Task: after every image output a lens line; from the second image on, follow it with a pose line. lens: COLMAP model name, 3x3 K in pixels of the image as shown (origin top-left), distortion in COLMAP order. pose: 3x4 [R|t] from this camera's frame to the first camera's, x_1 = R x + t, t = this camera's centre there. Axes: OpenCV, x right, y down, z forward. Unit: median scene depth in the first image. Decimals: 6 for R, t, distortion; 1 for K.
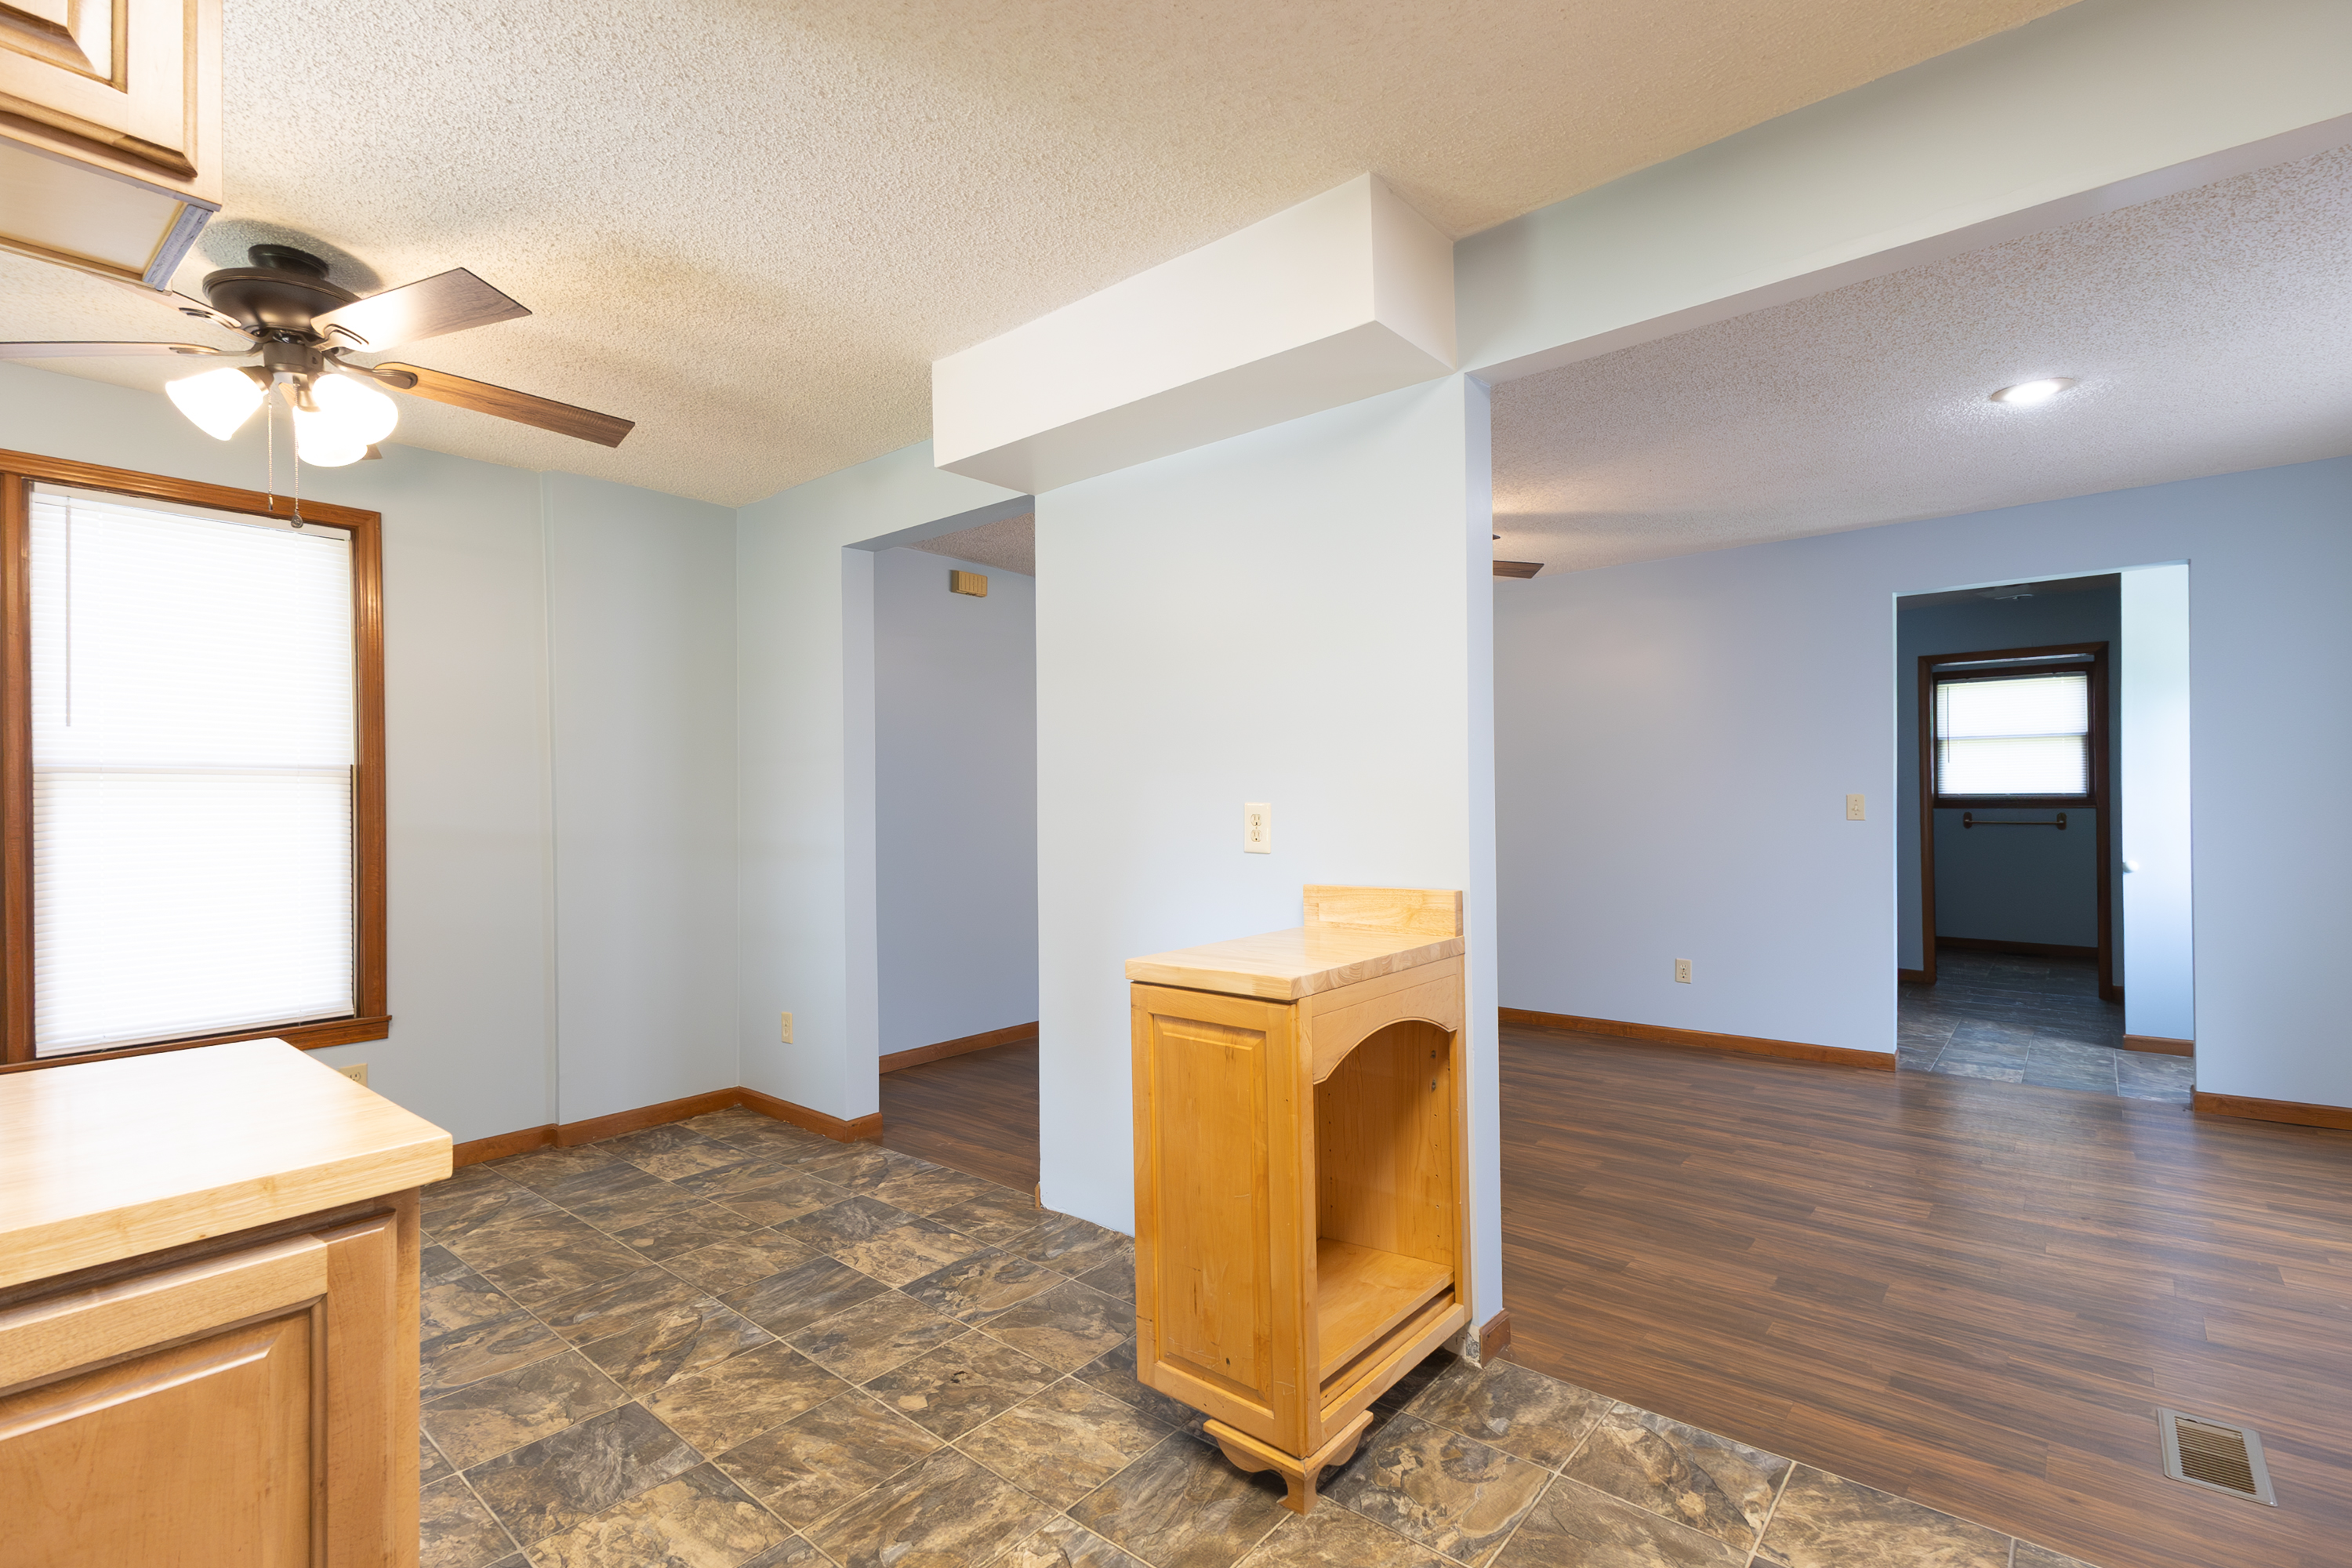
lens RADIAL K [[1084.2, 0, 1191.8], [0, 1084.2, 783.6], [0, 0, 1]] dist [0.027644, -0.007891]
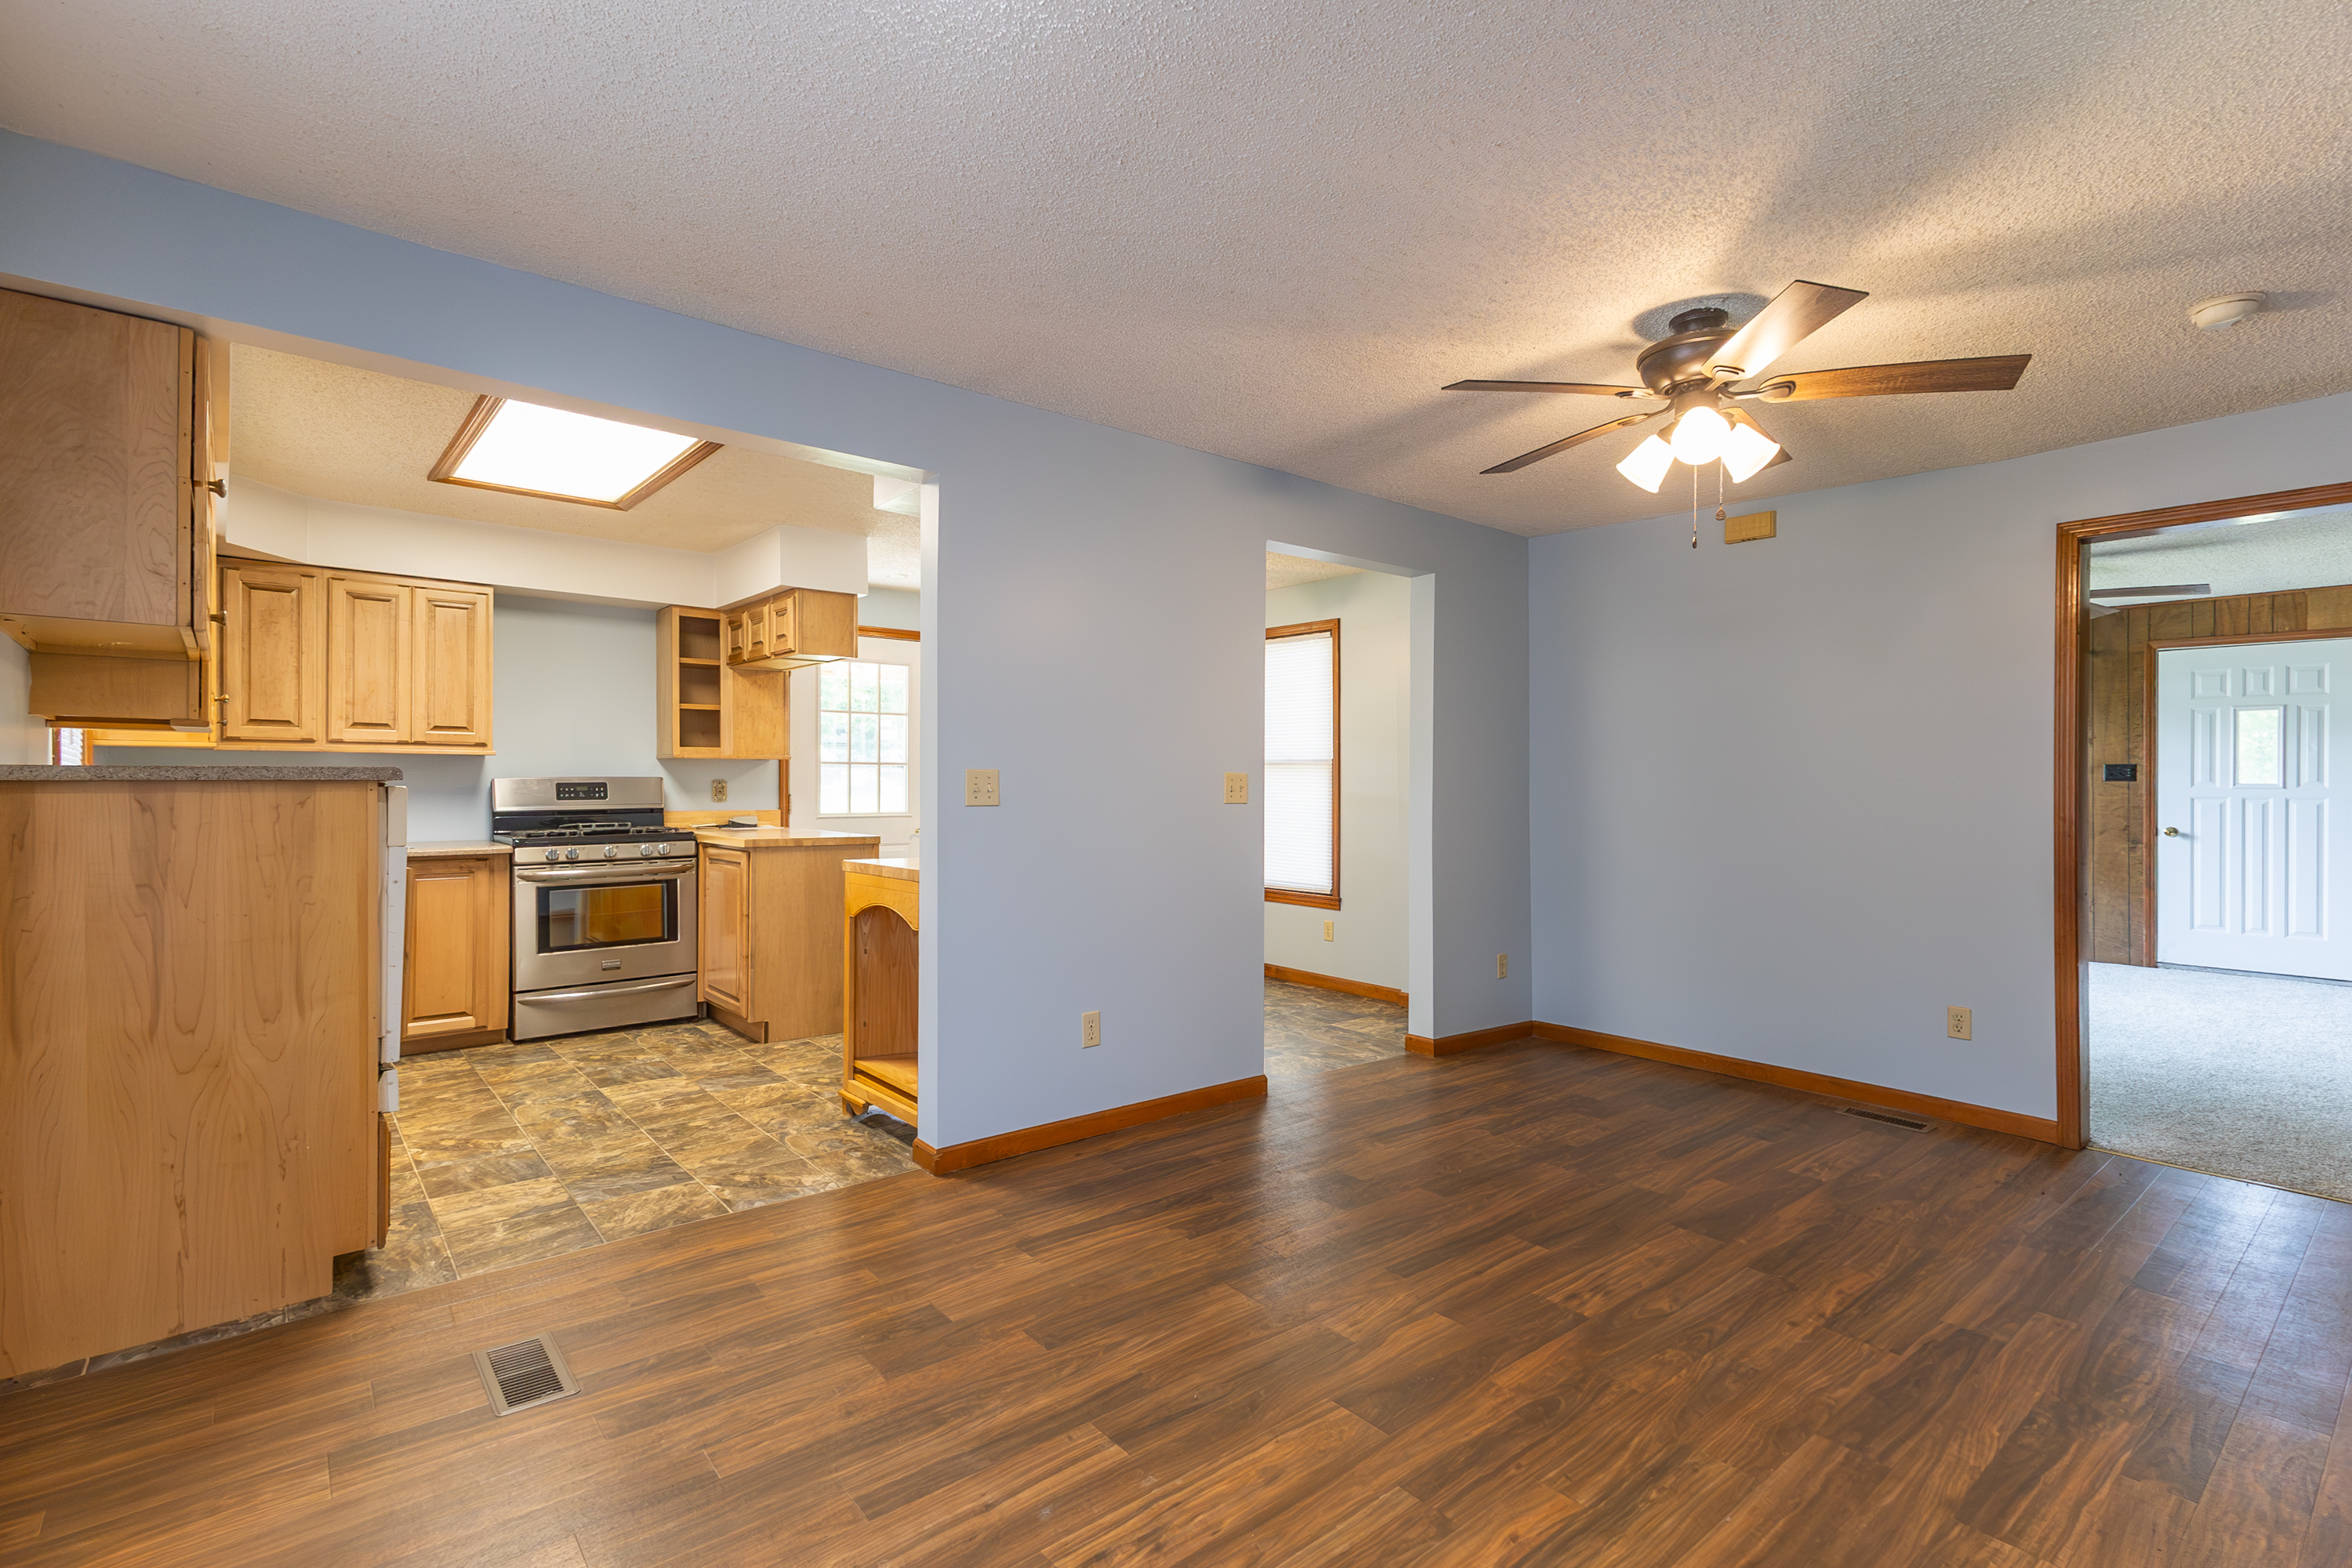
lens RADIAL K [[1107.5, 0, 1168.7], [0, 1107.5, 793.5], [0, 0, 1]] dist [0.031752, -0.007253]
pose [[-0.194196, 0.014901, -0.980850, 1.633488], [0.005444, 0.999886, 0.014112, 0.017679], [0.980948, -0.002599, -0.194255, 1.599492]]
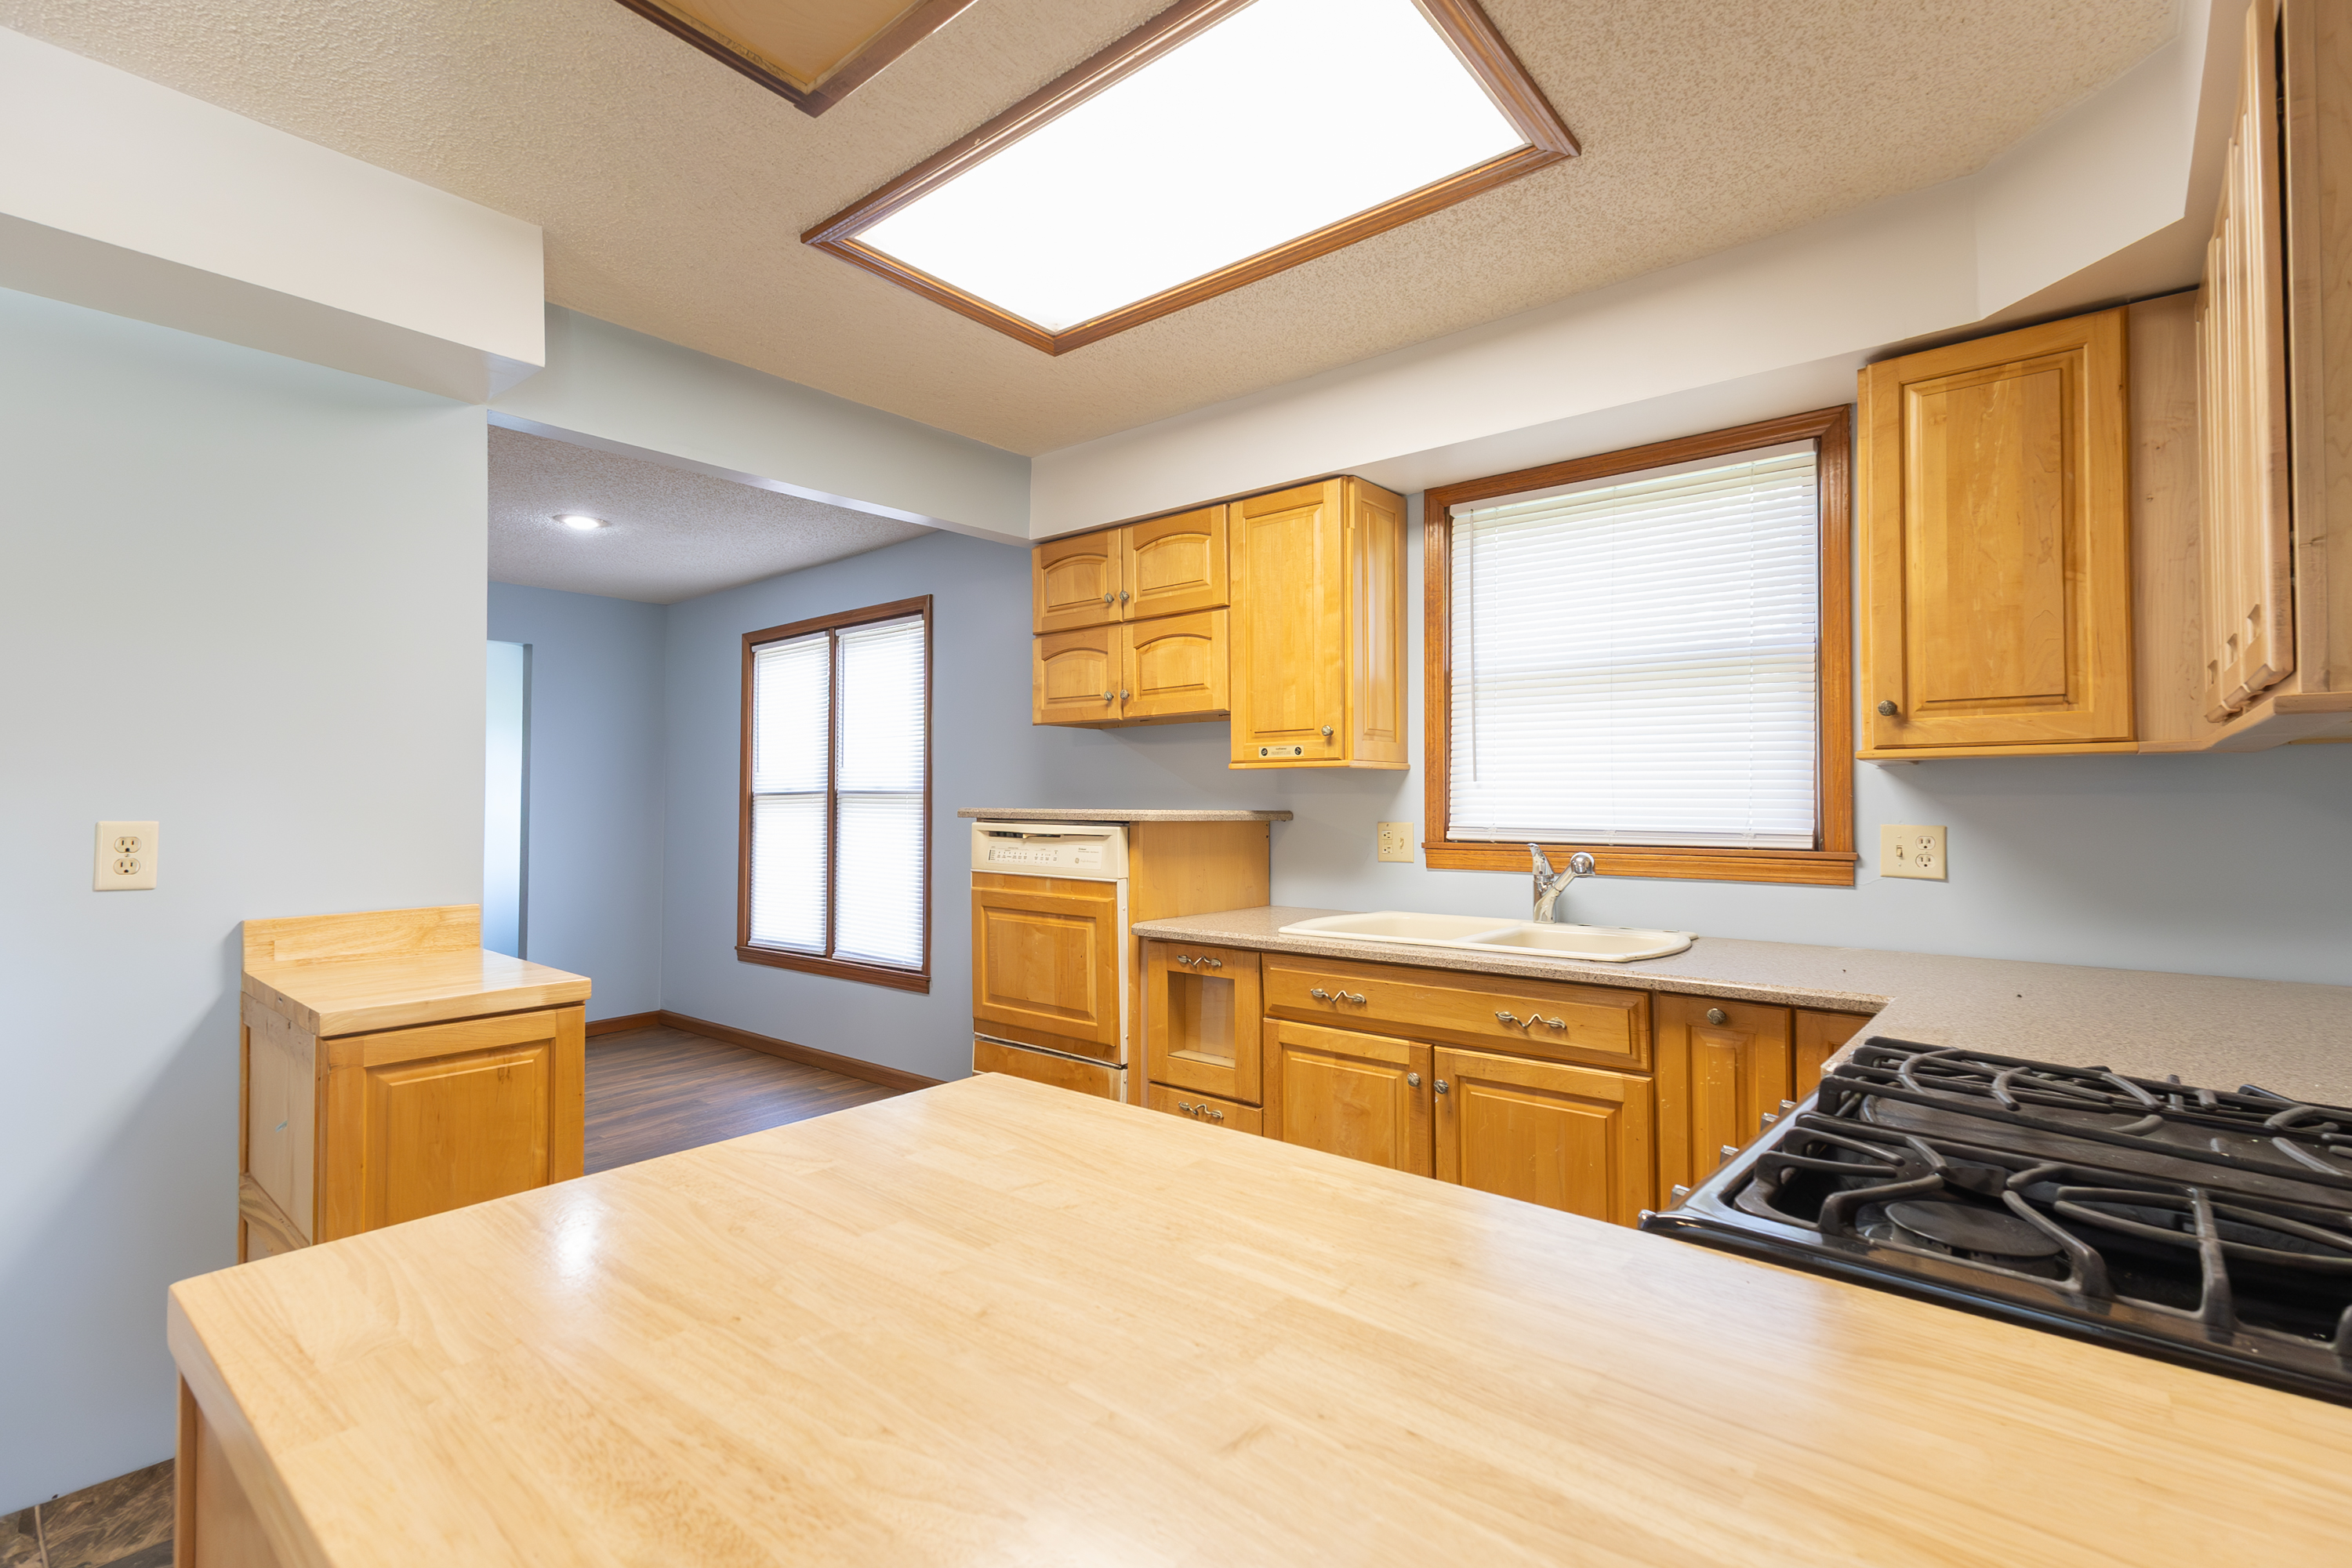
lens RADIAL K [[1084.2, 0, 1158.7], [0, 1084.2, 790.6], [0, 0, 1]] dist [0.027644, -0.007891]
pose [[0.015357, 0.023038, 0.999617, -0.786531], [-0.004759, 0.999725, -0.022967, 0.011274], [-0.999871, -0.004405, 0.015462, 0.330410]]
